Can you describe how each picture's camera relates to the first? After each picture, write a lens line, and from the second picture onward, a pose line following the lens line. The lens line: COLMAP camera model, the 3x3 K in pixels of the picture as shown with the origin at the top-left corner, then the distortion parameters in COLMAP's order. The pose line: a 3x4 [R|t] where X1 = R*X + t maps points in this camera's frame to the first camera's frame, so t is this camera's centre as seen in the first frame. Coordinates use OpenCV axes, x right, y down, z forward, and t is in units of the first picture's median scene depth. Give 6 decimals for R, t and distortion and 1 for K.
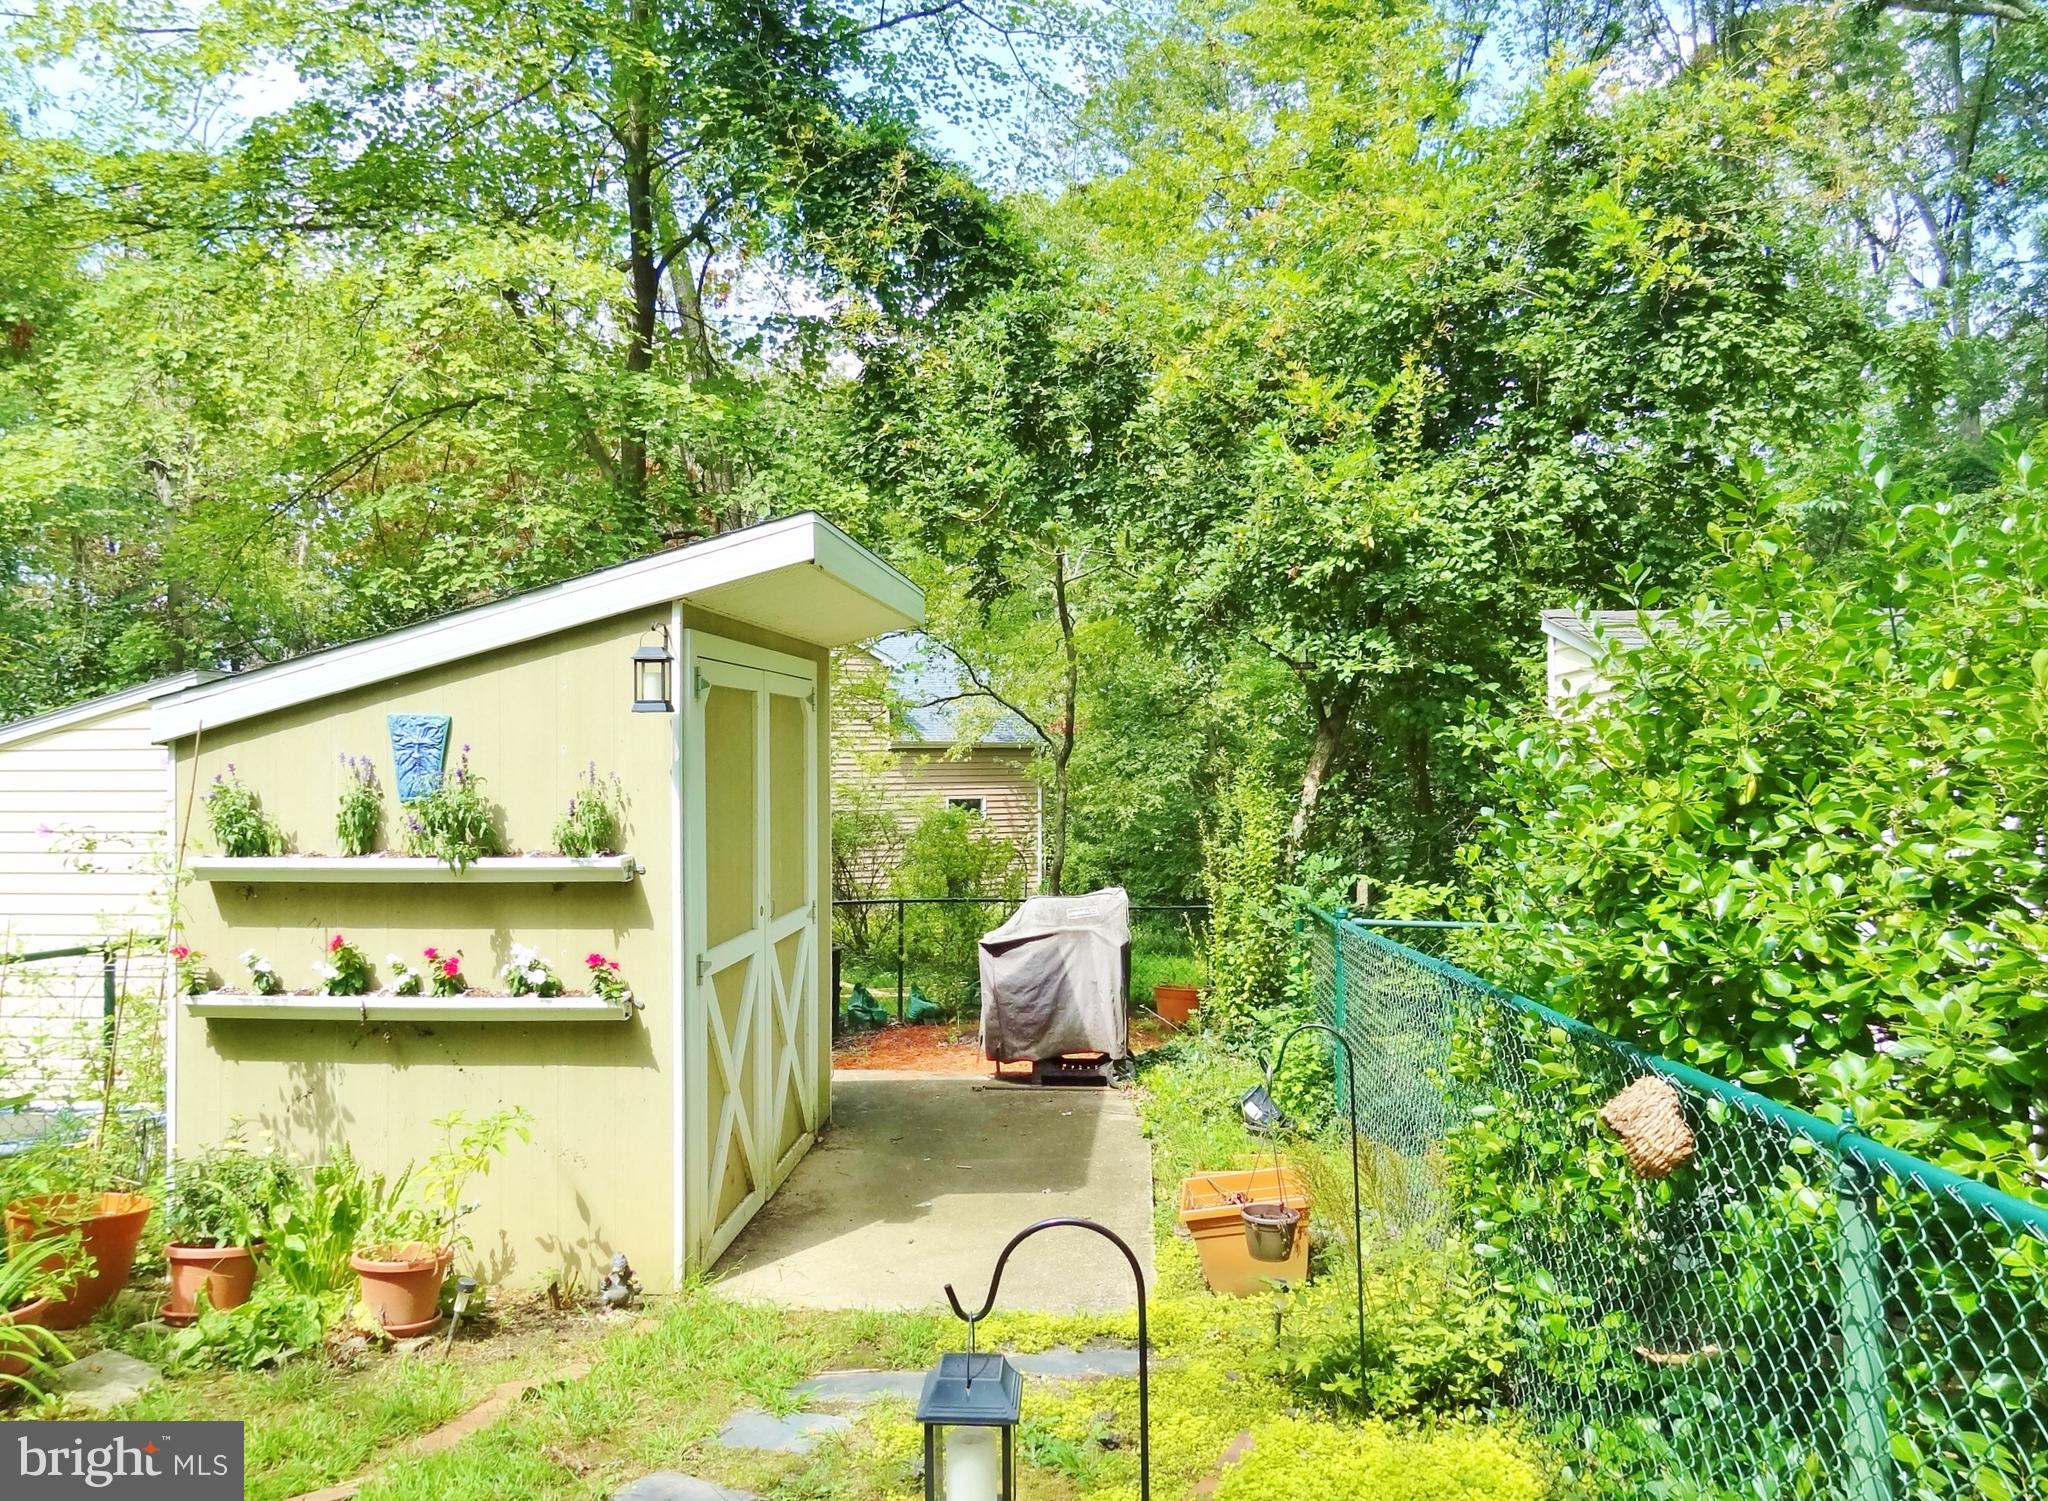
lens RADIAL K [[1444.4, 0, 1030.5], [0, 1444.4, 758.3], [0, 0, 1]] dist [-0.006971, 0.007544]
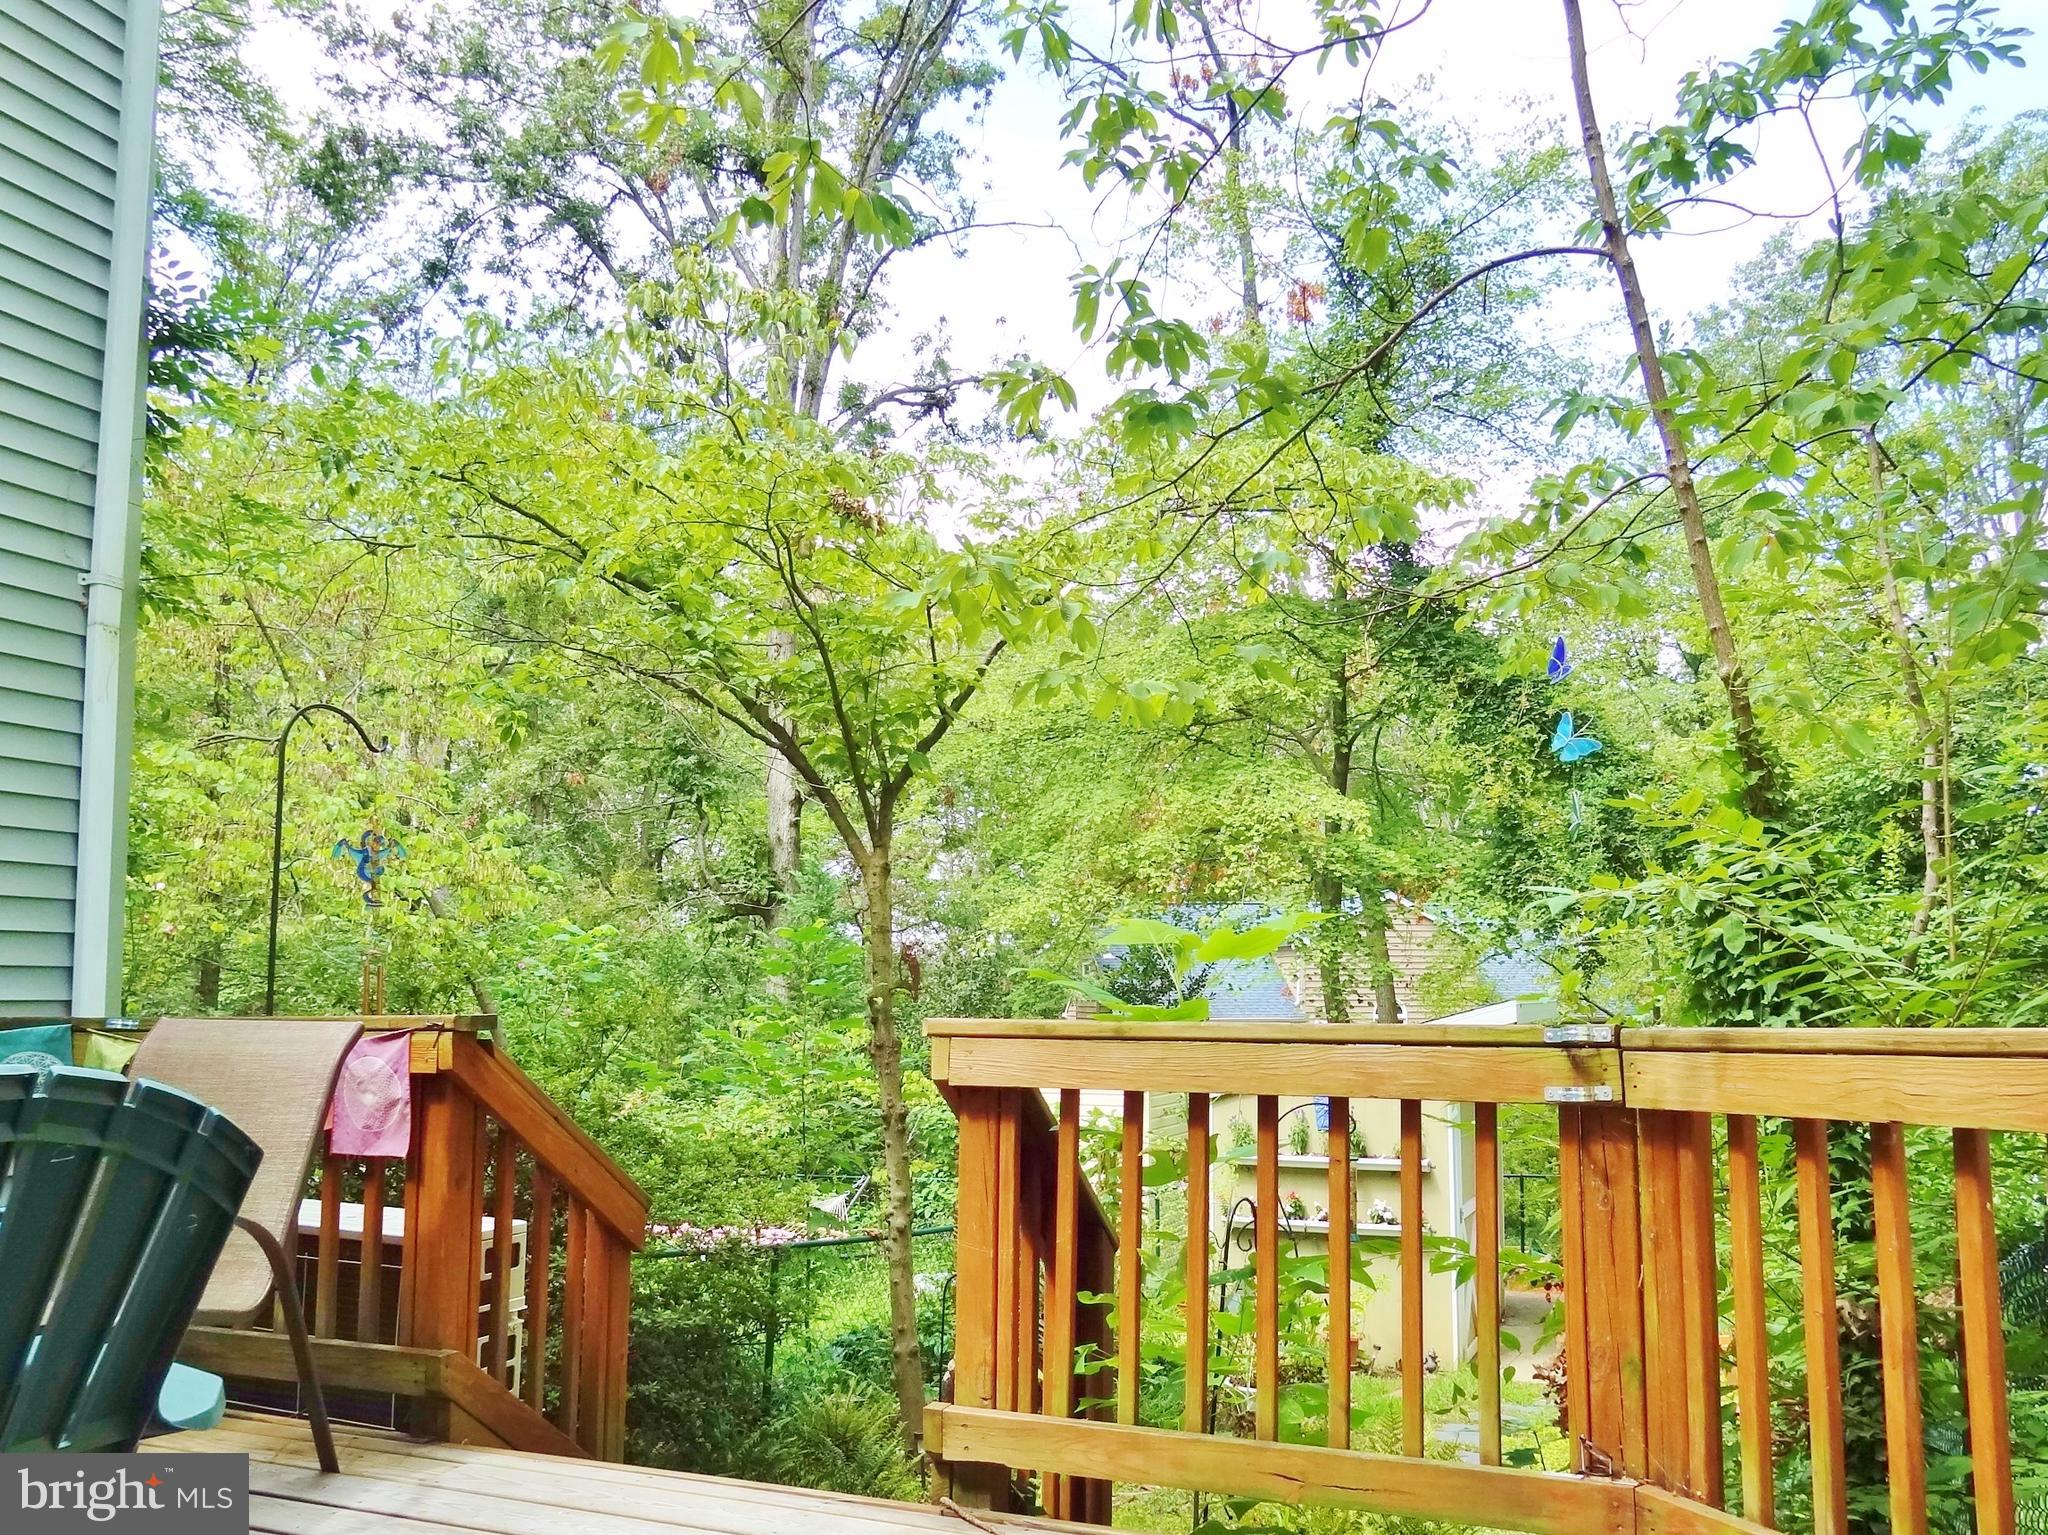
lens RADIAL K [[1650.2, 0, 1050.9], [0, 1650.2, 861.0], [0, 0, 1]] dist [0.002965, 0.001564]
pose [[0.946969, -0.021093, -0.320633, -0.010983], [-0.004251, 0.996933, -0.078140, -0.125840], [0.321298, 0.075359, 0.943975, -1.059054]]
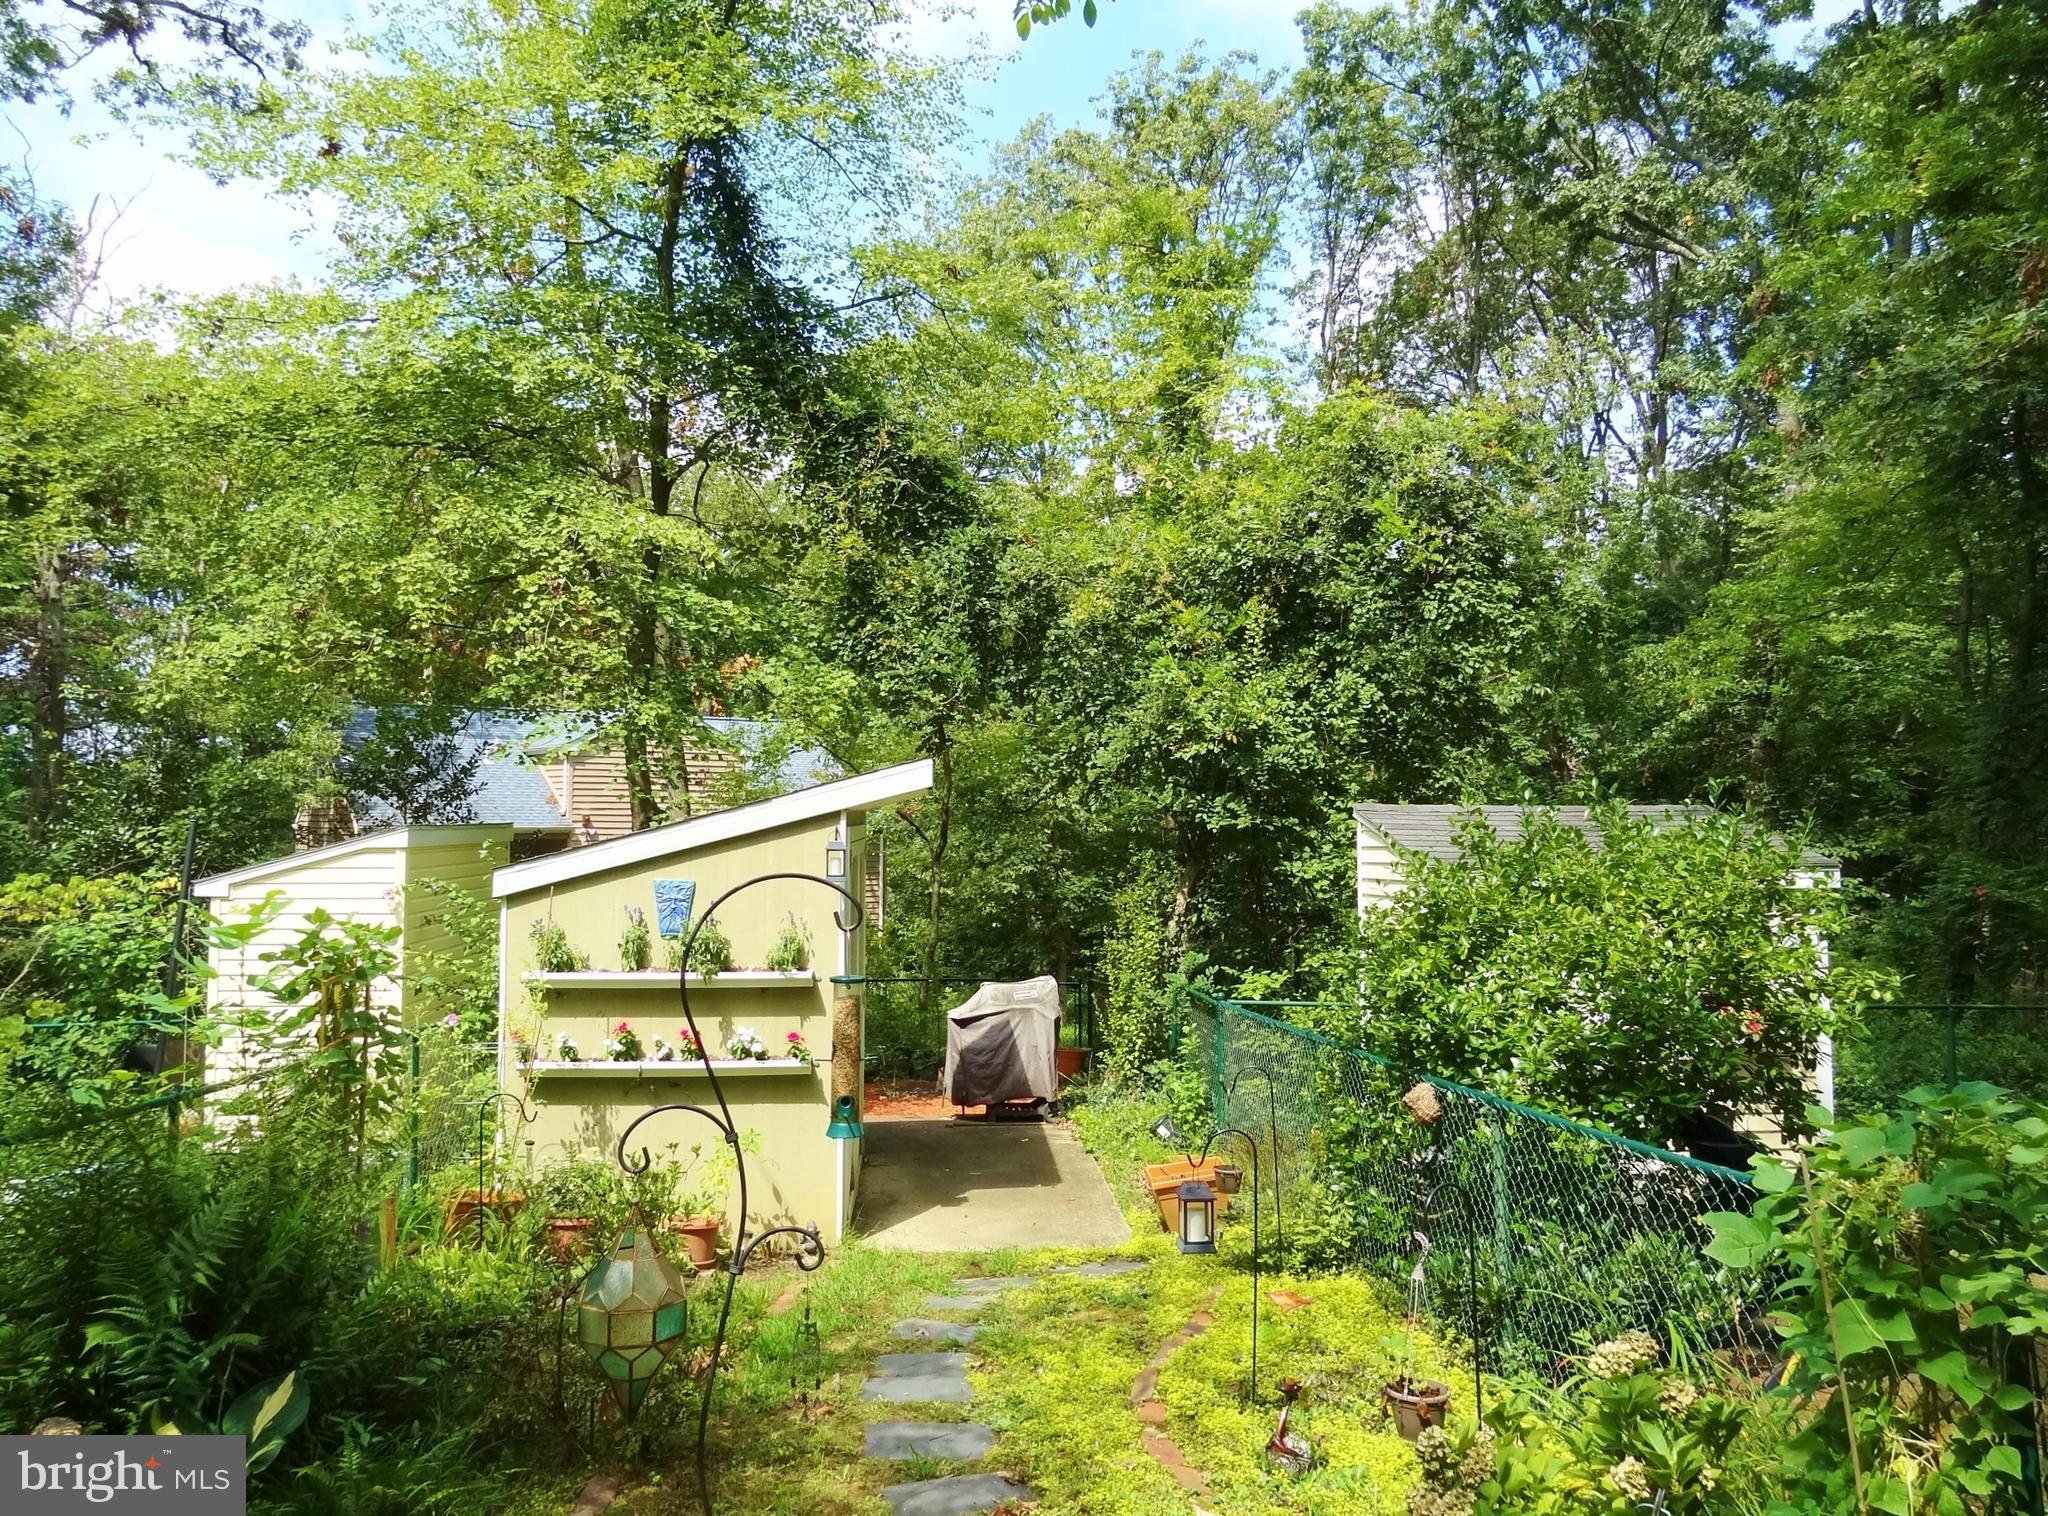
lens RADIAL K [[1444.4, 0, 1031.8], [0, 1444.4, 762.5], [0, 0, 1]] dist [-0.006971, 0.007544]
pose [[0.988995, 0.013702, 0.147313, -0.193987], [-0.007802, 0.999147, -0.040554, -0.069613], [-0.147743, 0.038959, 0.988258, -0.436703]]
